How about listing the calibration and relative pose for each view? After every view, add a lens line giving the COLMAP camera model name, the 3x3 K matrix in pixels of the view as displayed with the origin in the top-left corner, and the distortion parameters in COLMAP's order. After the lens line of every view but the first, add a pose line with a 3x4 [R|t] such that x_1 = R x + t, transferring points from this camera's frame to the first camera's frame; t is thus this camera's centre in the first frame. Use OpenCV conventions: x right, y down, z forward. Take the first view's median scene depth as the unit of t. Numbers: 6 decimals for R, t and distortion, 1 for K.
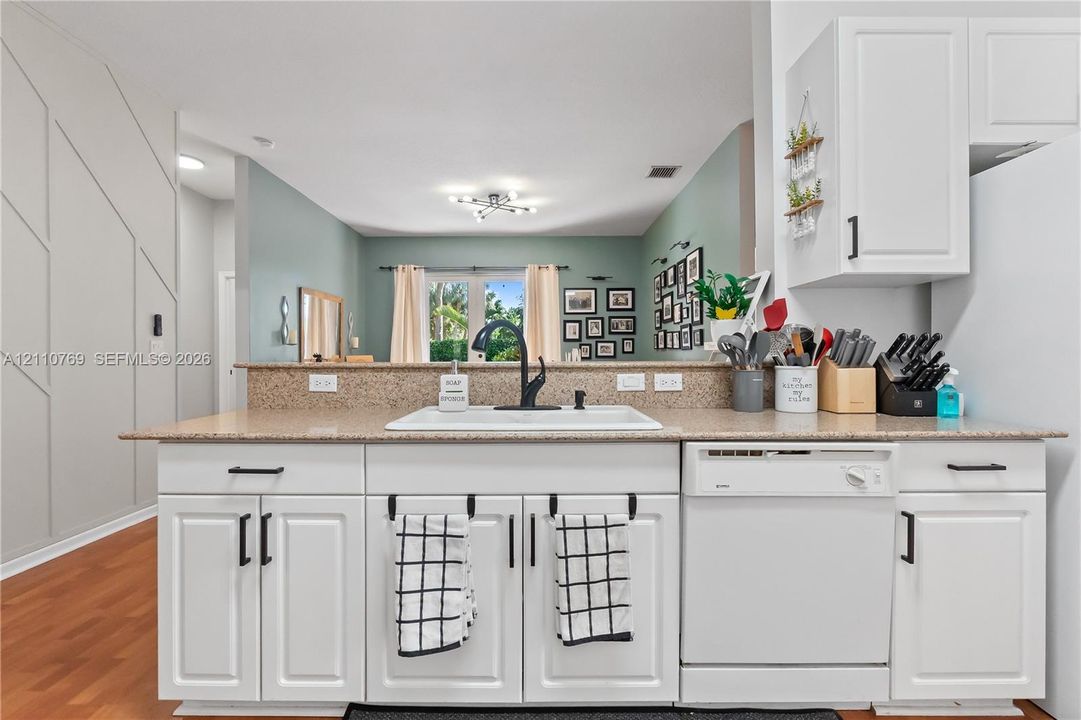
lens RADIAL K [[499.2, 0, 537.6], [0, 499.2, 354.3], [0, 0, 1]] dist [0.000471, 0.000322]
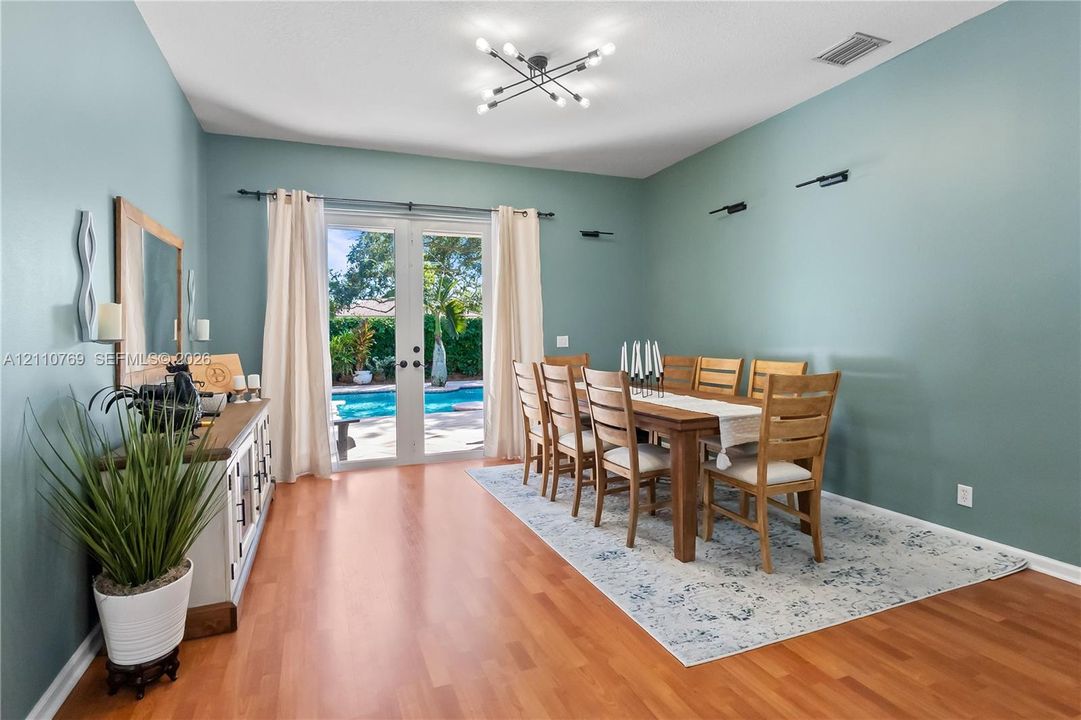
lens RADIAL K [[531.5, 0, 534.7], [0, 531.5, 338.2], [0, 0, 1]] dist [-0.002853, -0.000303]
pose [[0.931787, -0.015667, 0.362667, -0.228674], [0.013878, 0.999875, 0.007536, -0.013701], [-0.362740, -0.001989, 0.931888, 0.344569]]
